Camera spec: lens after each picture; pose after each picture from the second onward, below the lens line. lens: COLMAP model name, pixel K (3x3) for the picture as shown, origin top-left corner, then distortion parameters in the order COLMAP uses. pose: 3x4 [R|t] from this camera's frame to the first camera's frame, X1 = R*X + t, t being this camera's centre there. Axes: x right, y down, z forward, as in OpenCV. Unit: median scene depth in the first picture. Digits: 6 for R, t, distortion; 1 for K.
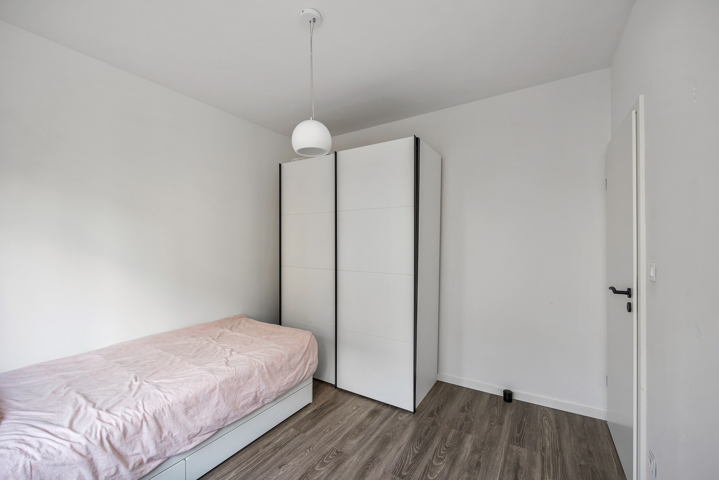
lens RADIAL K [[289.7, 0, 361.5], [0, 289.7, 241.3], [0, 0, 1]] dist [-0.003035, 0.000011]
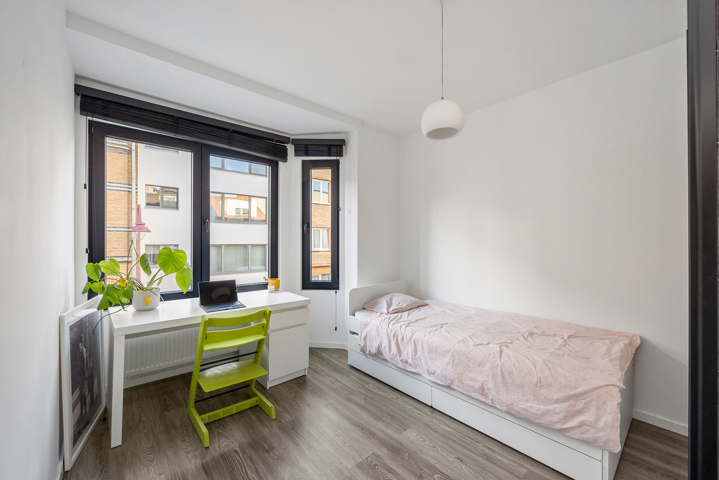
lens RADIAL K [[289.7, 0, 360.5], [0, 289.7, 239.9], [0, 0, 1]] dist [-0.003035, 0.000011]
pose [[-0.278871, -0.000466, -0.960328, 0.687857], [0.003556, 0.999993, -0.001517, 0.033238], [0.960322, -0.003838, -0.278867, 0.871322]]
